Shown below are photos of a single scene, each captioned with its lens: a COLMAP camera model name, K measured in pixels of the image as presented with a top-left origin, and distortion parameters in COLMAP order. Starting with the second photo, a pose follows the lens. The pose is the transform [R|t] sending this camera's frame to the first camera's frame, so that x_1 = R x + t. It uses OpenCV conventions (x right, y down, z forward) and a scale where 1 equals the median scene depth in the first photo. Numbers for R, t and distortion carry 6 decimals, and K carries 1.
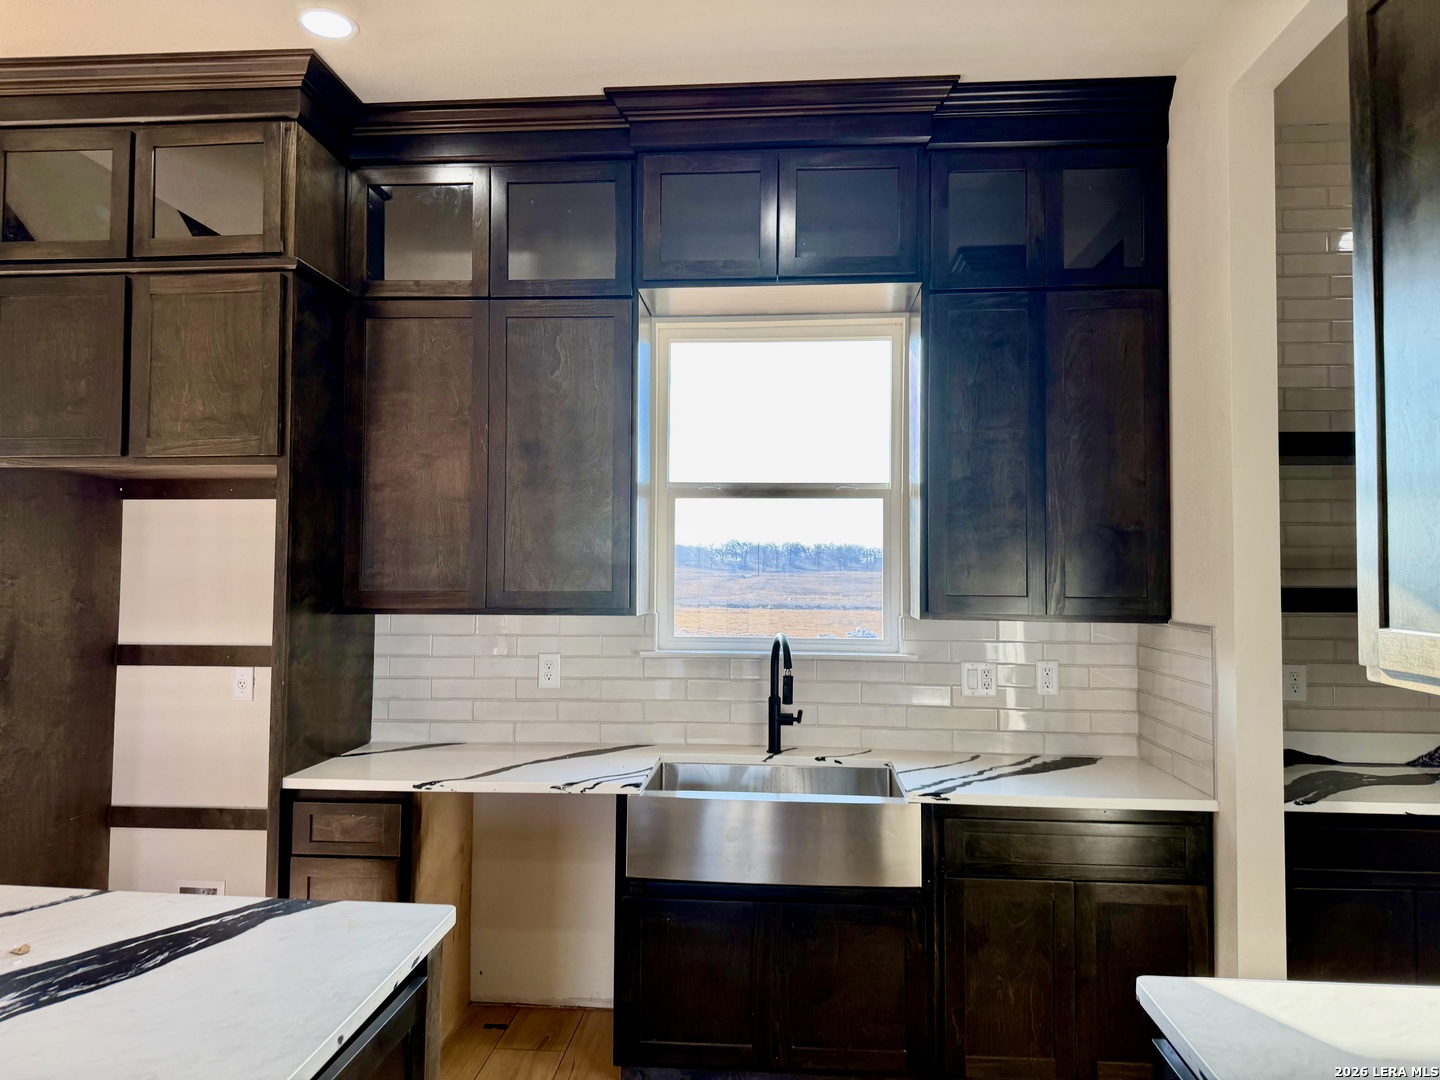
lens RADIAL K [[998.5, 0, 712.8], [0, 998.5, 529.4], [0, 0, 1]] dist [0.003648, -0.005188]
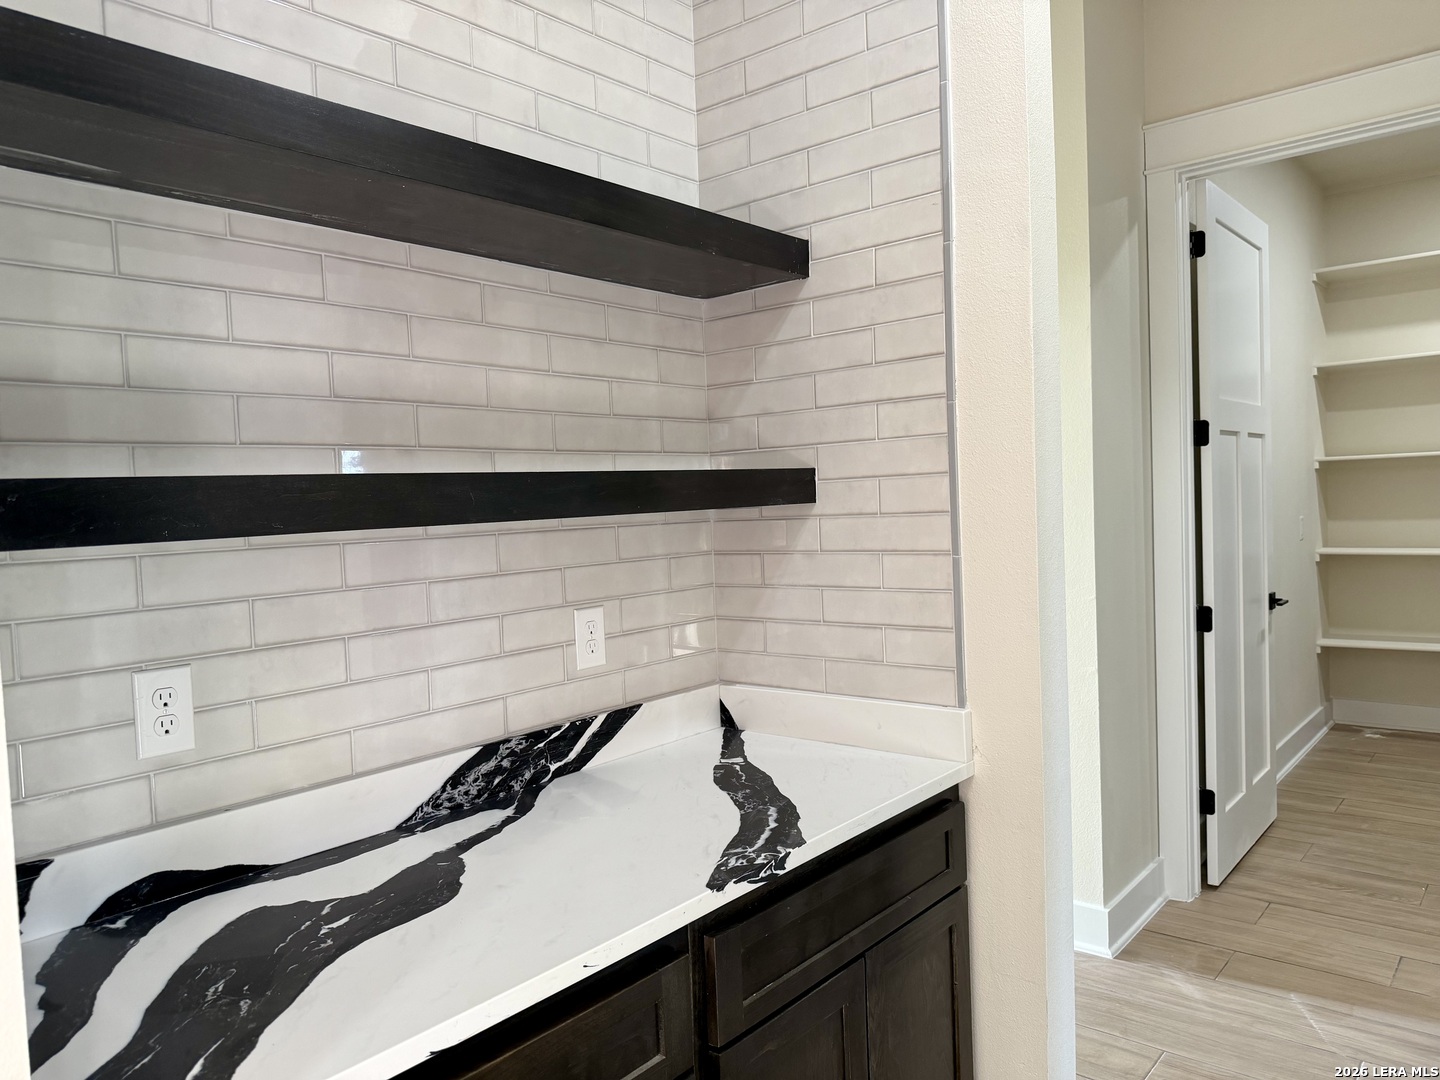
lens RADIAL K [[1011.4, 0, 727.7], [0, 1011.4, 542.1], [0, 0, 1]] dist [0.074425, -0.106243]
pose [[0.569329, -0.070759, 0.819059, 0.368354], [0.018745, 0.997147, 0.073114, 0.054517], [-0.821896, -0.026273, 0.569031, 0.559728]]
